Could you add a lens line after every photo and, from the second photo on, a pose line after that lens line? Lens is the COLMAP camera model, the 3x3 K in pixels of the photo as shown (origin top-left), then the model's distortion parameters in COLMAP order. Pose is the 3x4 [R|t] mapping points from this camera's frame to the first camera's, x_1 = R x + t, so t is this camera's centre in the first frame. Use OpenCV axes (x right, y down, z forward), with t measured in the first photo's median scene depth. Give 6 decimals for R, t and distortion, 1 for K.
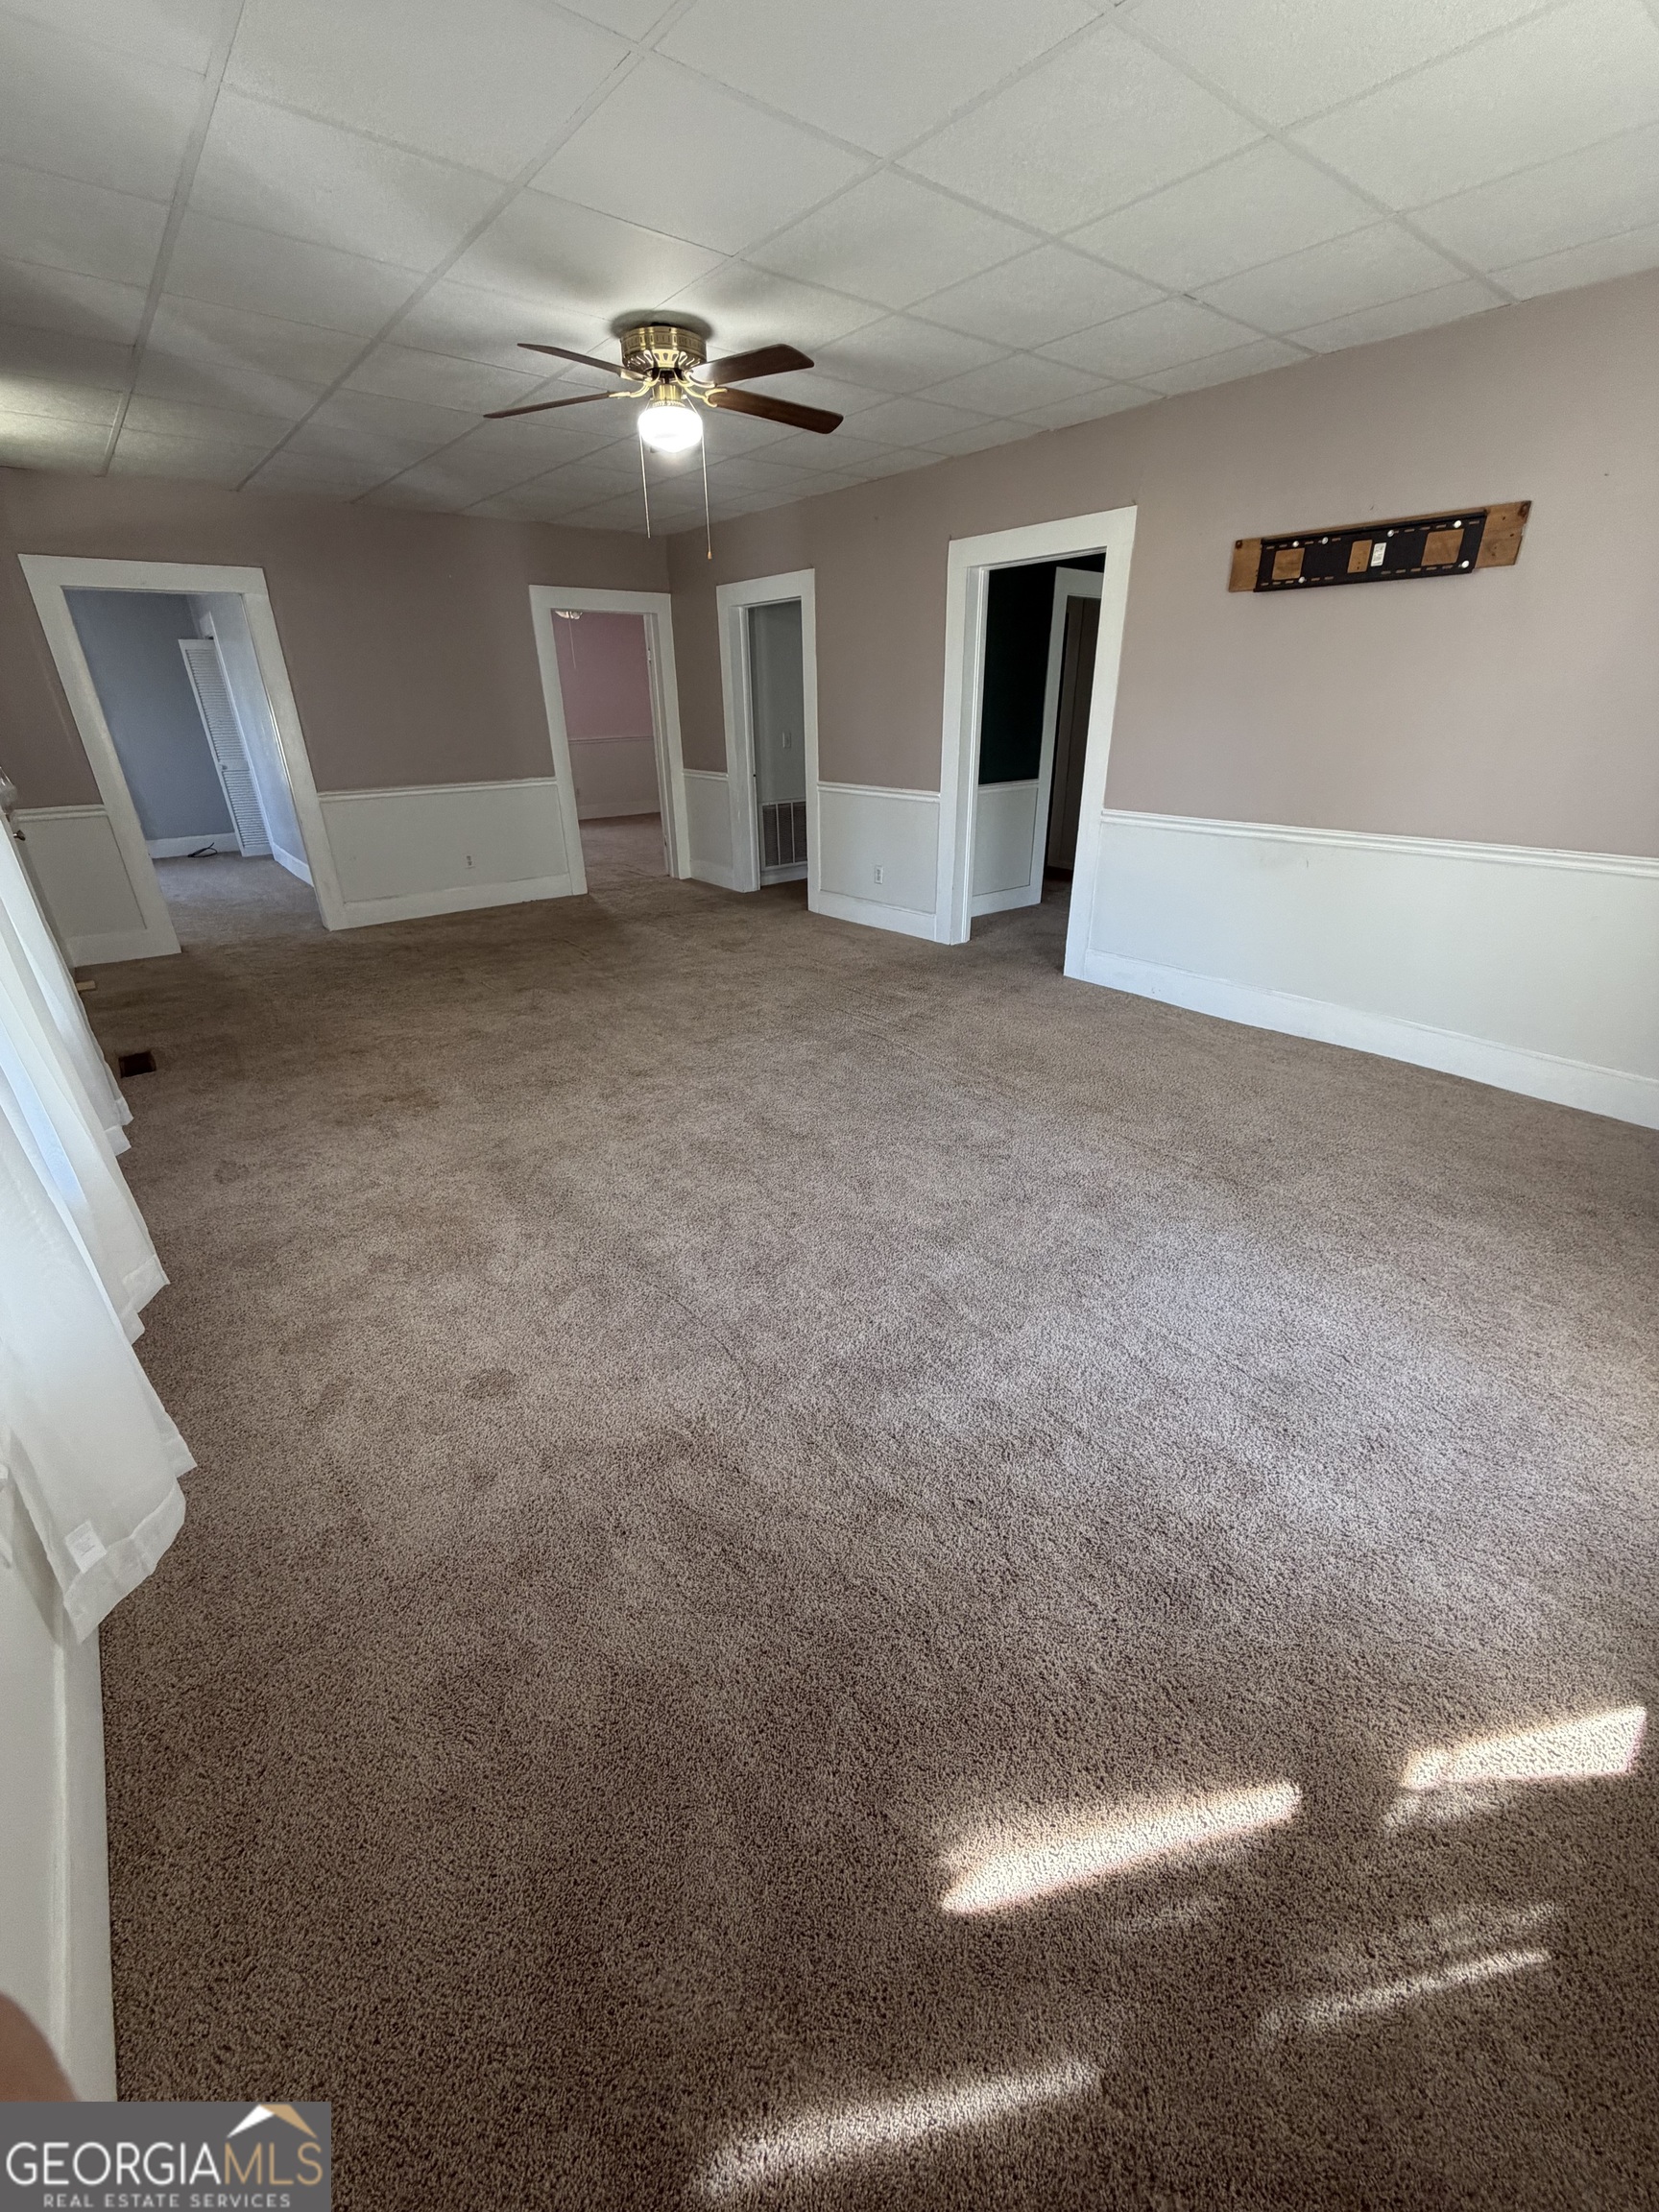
lens RADIAL K [[881.0, 0, 825.9], [0, 881.0, 1099.6], [0, 0, 1]] dist [-0.001134, 0.000935]
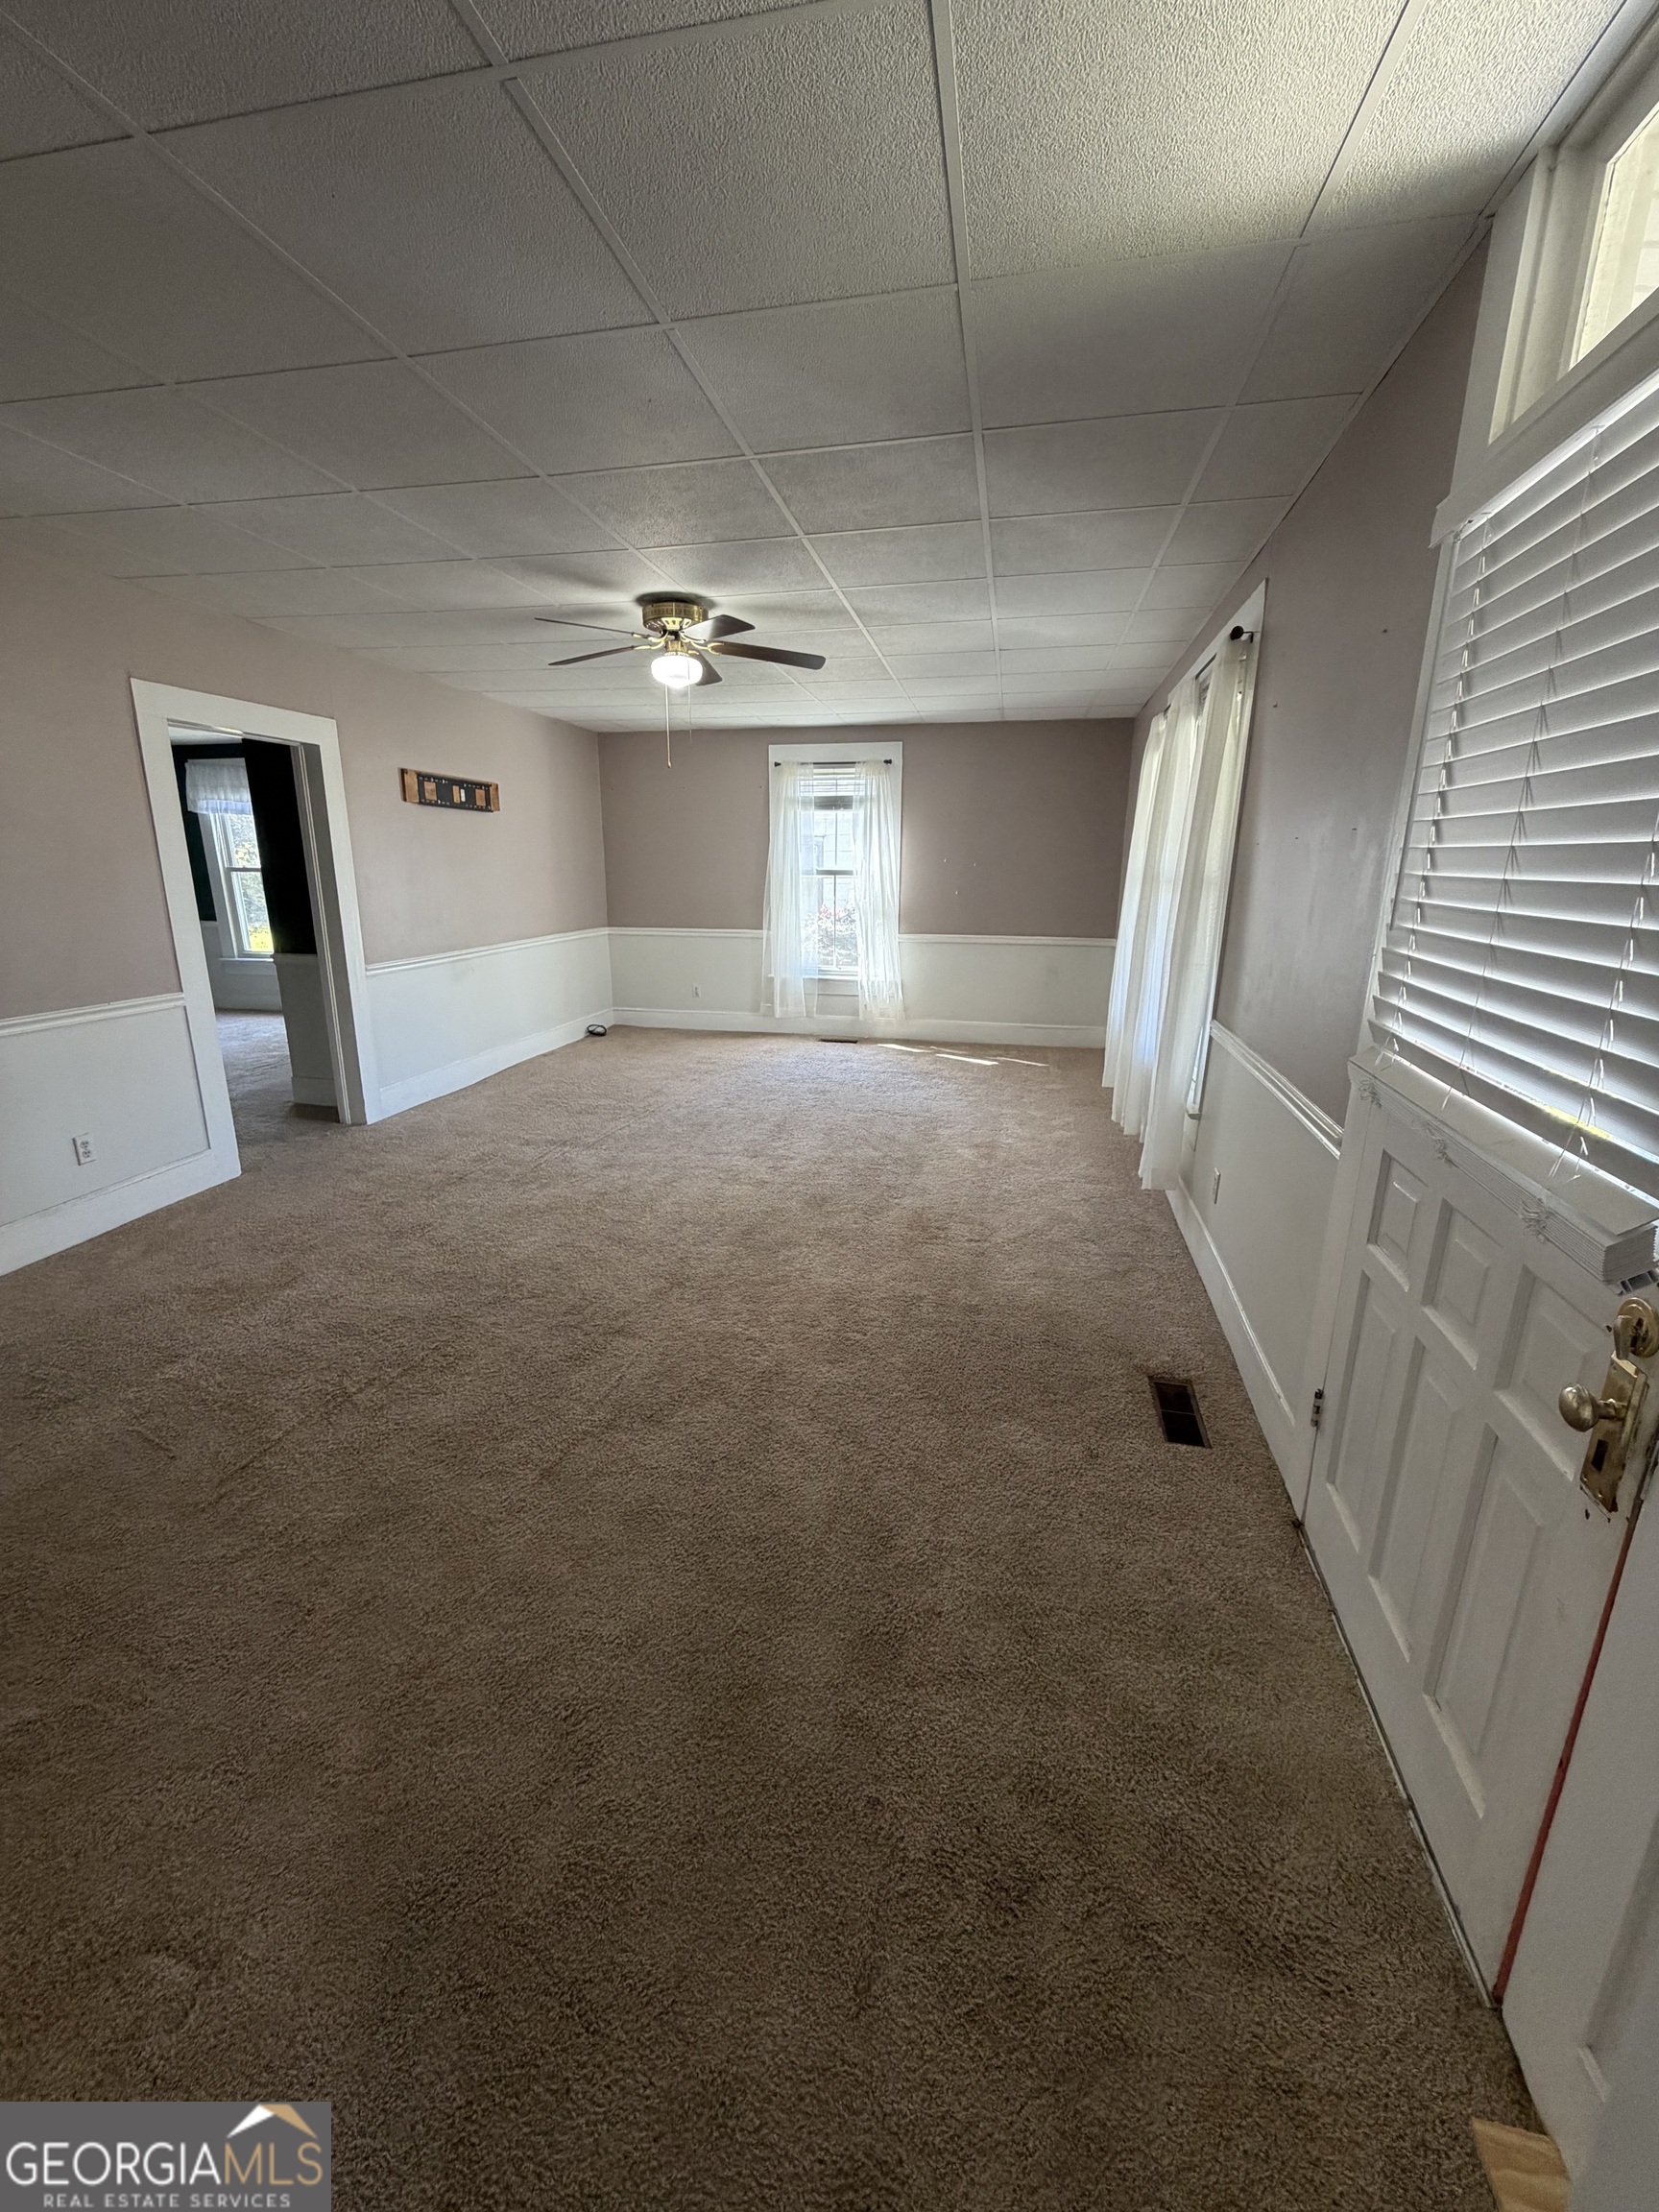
lens RADIAL K [[881.0, 0, 827.9], [0, 881.0, 1103.4], [0, 0, 1]] dist [-0.001134, 0.000935]
pose [[-0.617524, -0.196238, 0.761679, -1.173634], [0.327485, 0.816304, 0.475817, -0.666730], [-0.715134, 0.543267, -0.439822, 1.474035]]
